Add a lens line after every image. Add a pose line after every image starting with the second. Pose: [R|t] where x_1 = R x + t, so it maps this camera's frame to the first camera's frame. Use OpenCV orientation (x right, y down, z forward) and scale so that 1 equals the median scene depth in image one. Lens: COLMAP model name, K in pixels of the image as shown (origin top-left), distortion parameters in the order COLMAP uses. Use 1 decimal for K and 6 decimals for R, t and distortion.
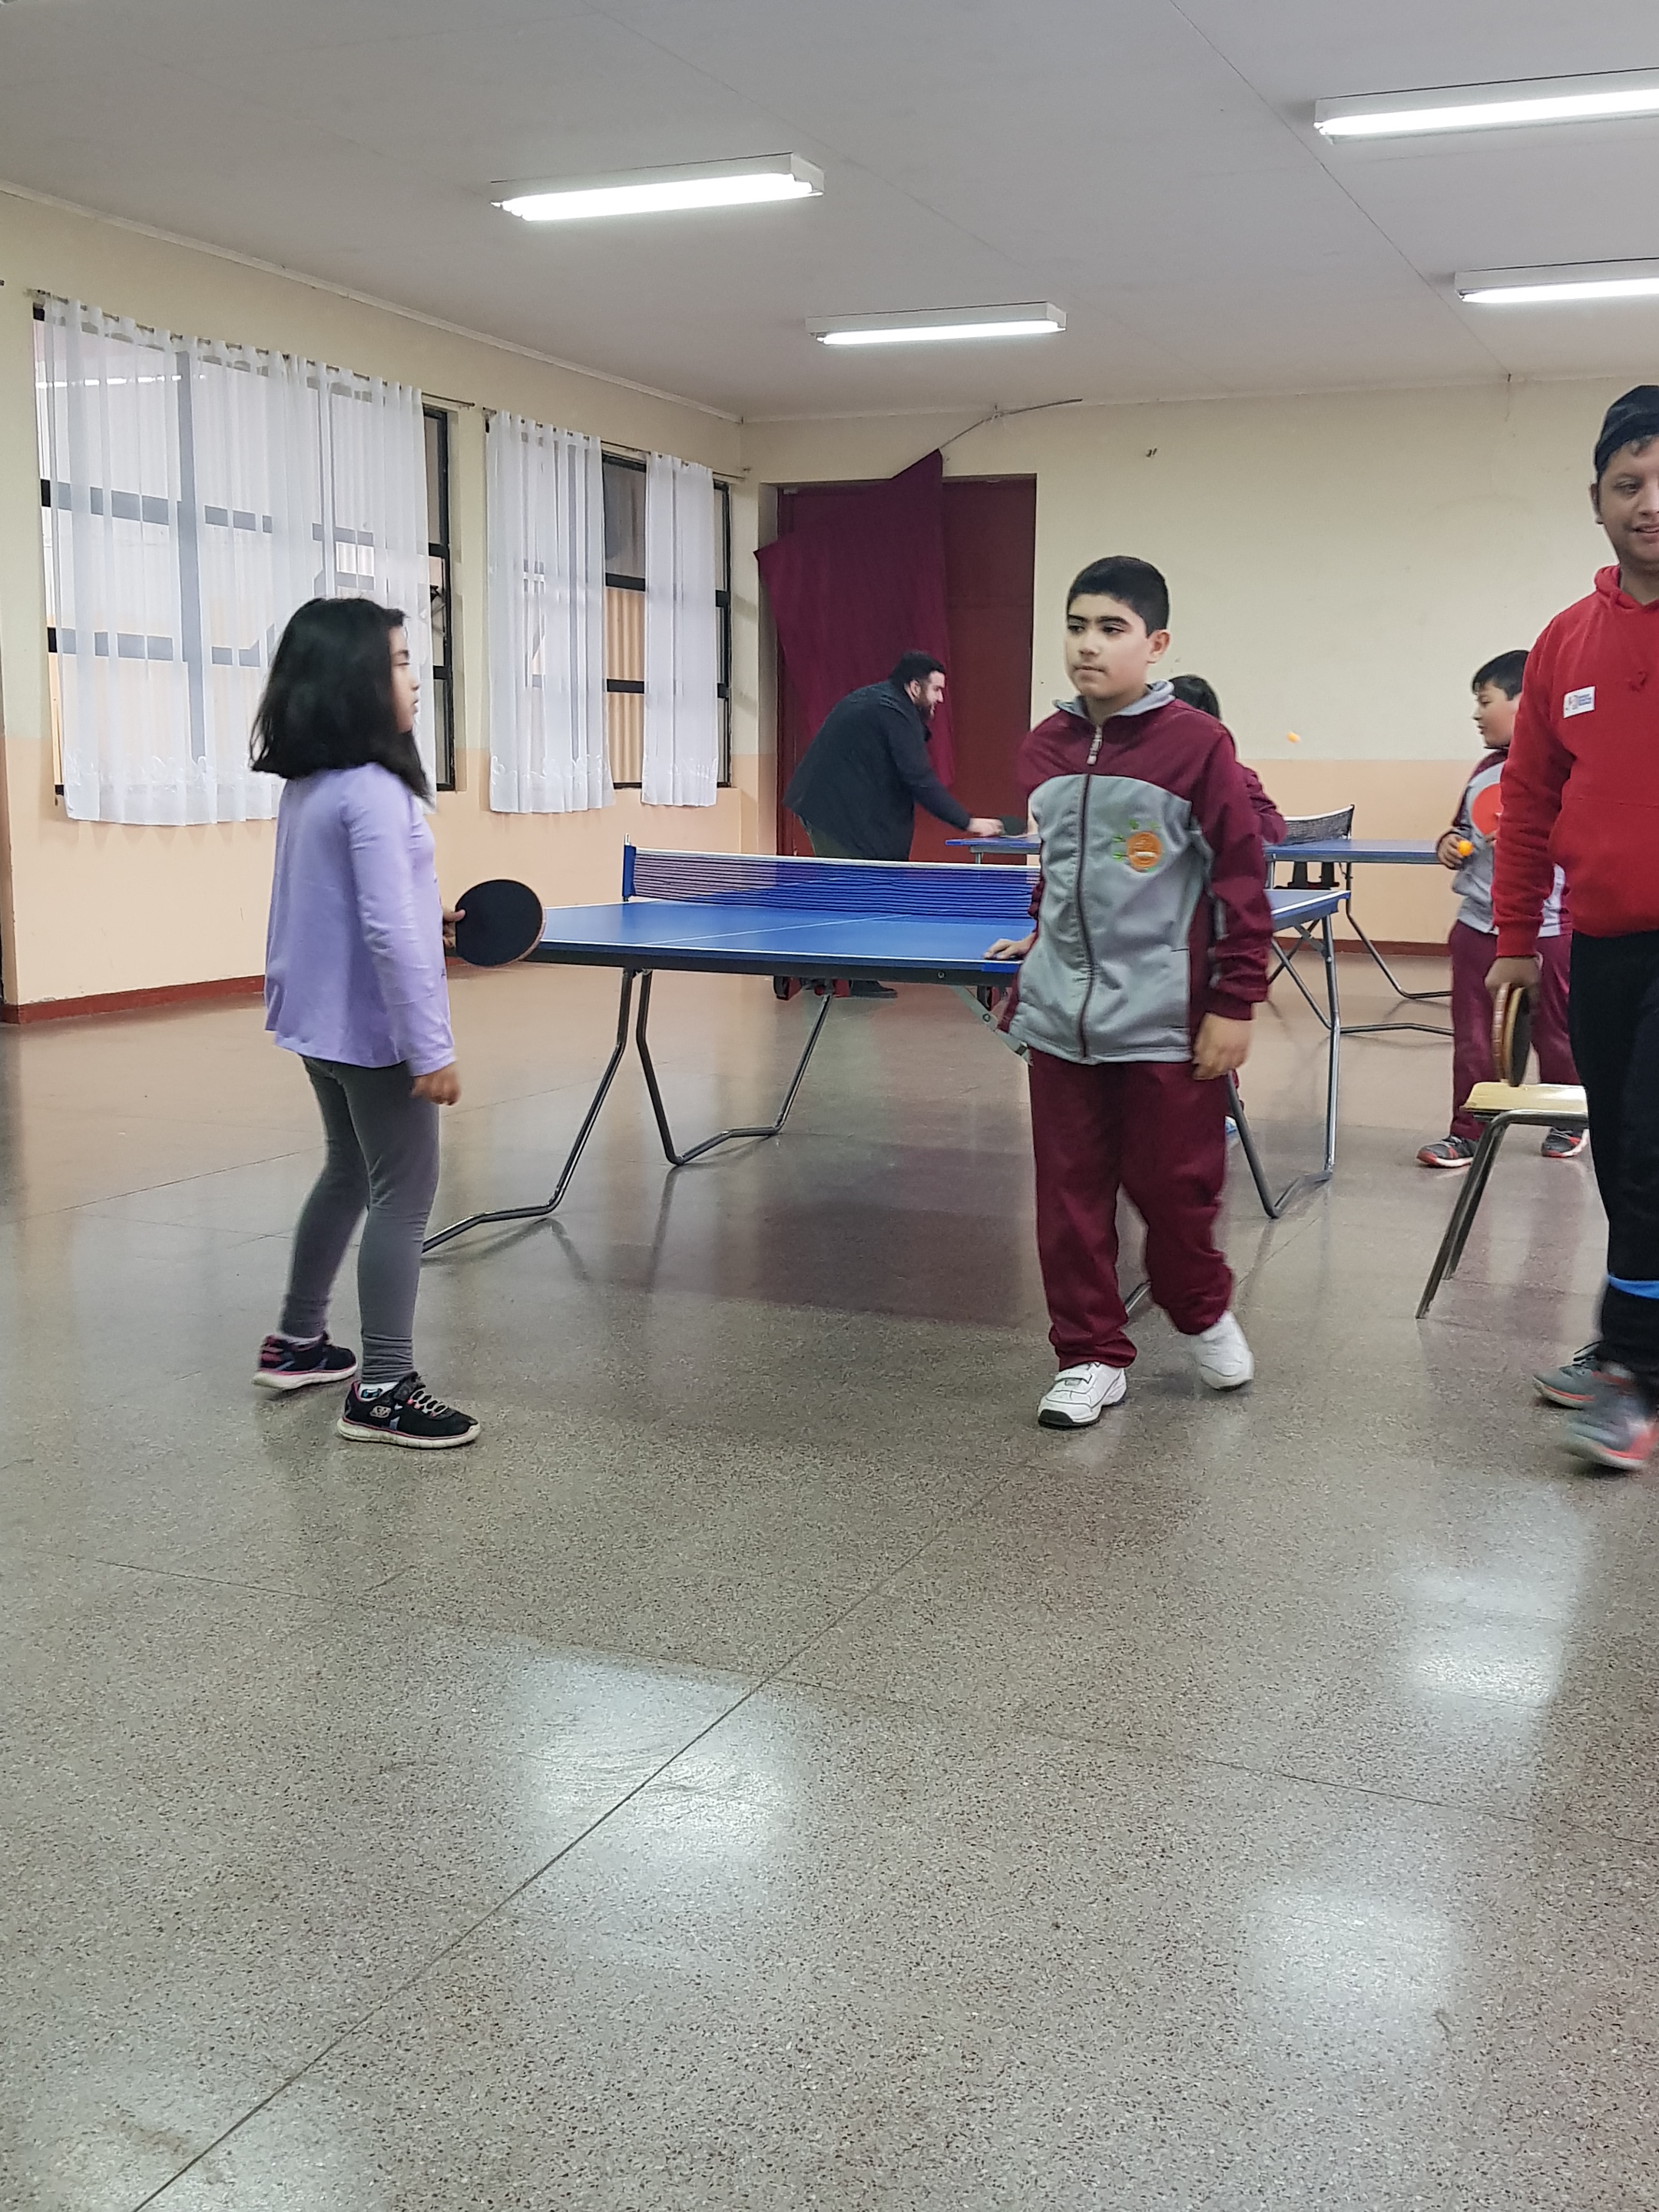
lens RADIAL K [[1896.7, 0, 828.3], [0, 1896.7, 1051.0], [0, 0, 1]] dist [0.090554, -0.160869]
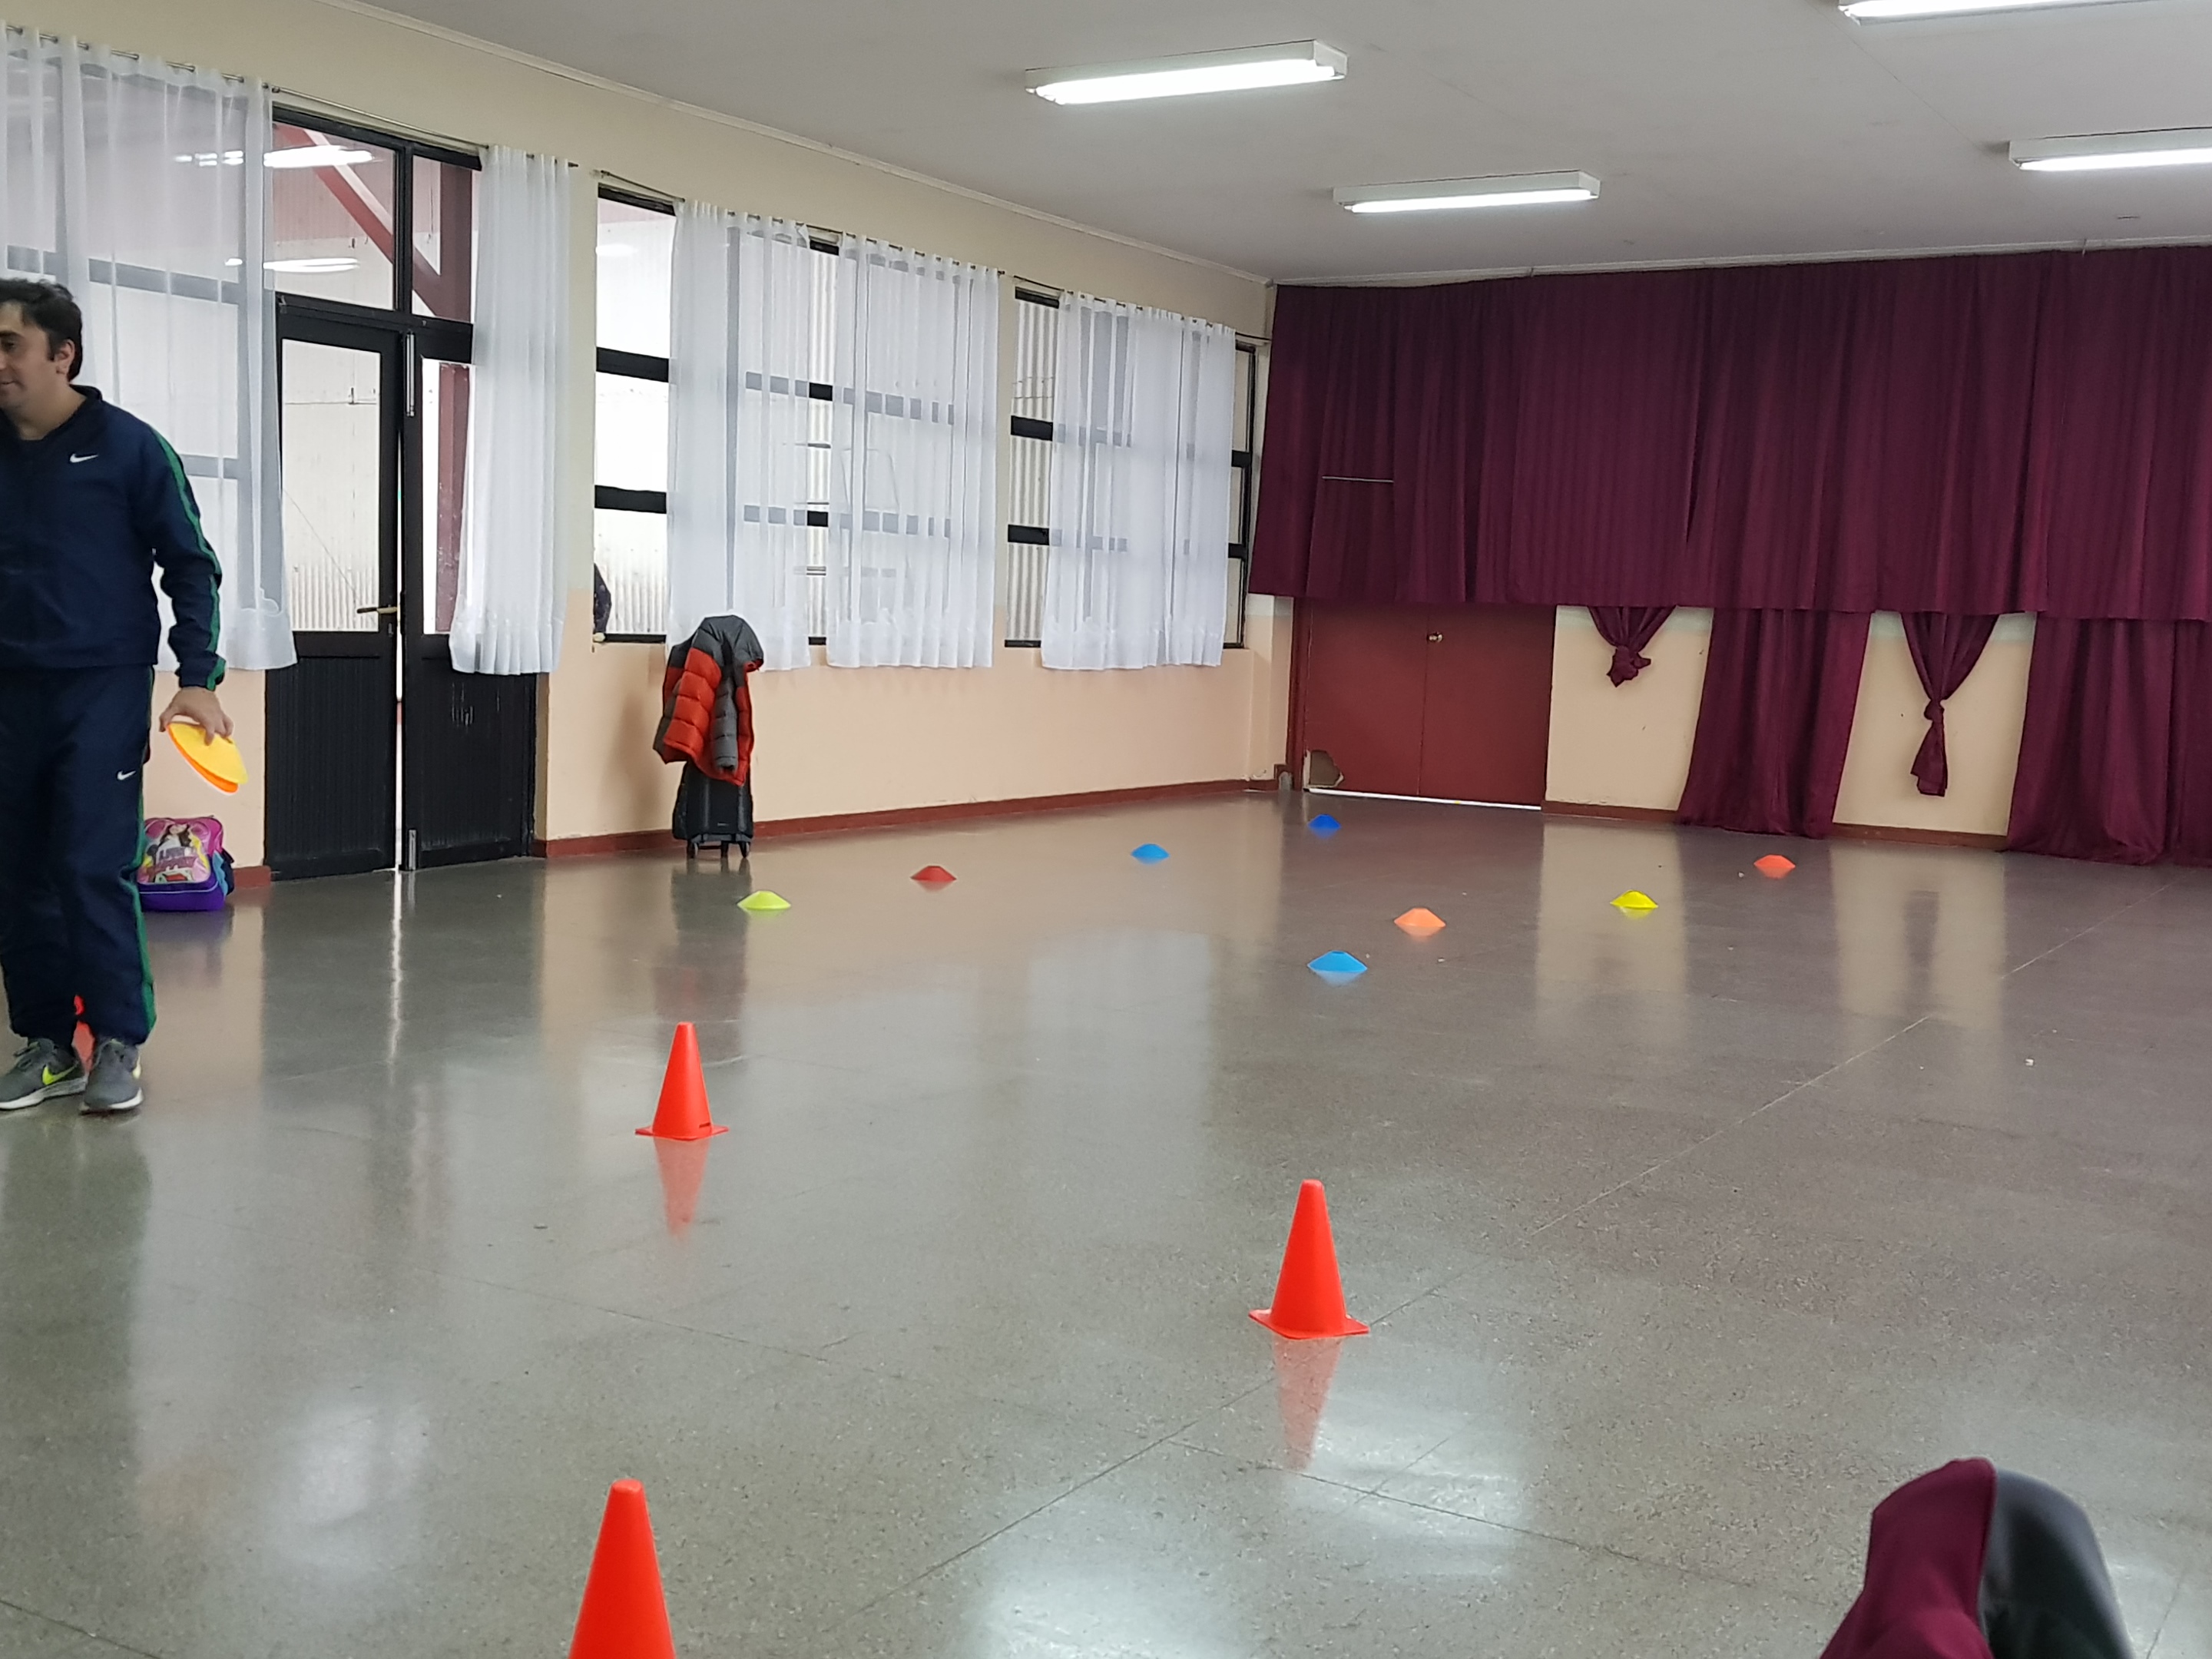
lens RADIAL K [[2517.7, 0, 1106.0], [0, 2517.7, 829.5], [0, 0, 1]] dist [0.123886, -0.514421]
pose [[0.985623, 0.037946, -0.164642, 0.110050], [-0.048530, 0.996973, -0.060743, 0.040682], [0.161839, 0.067860, 0.984481, -0.323553]]
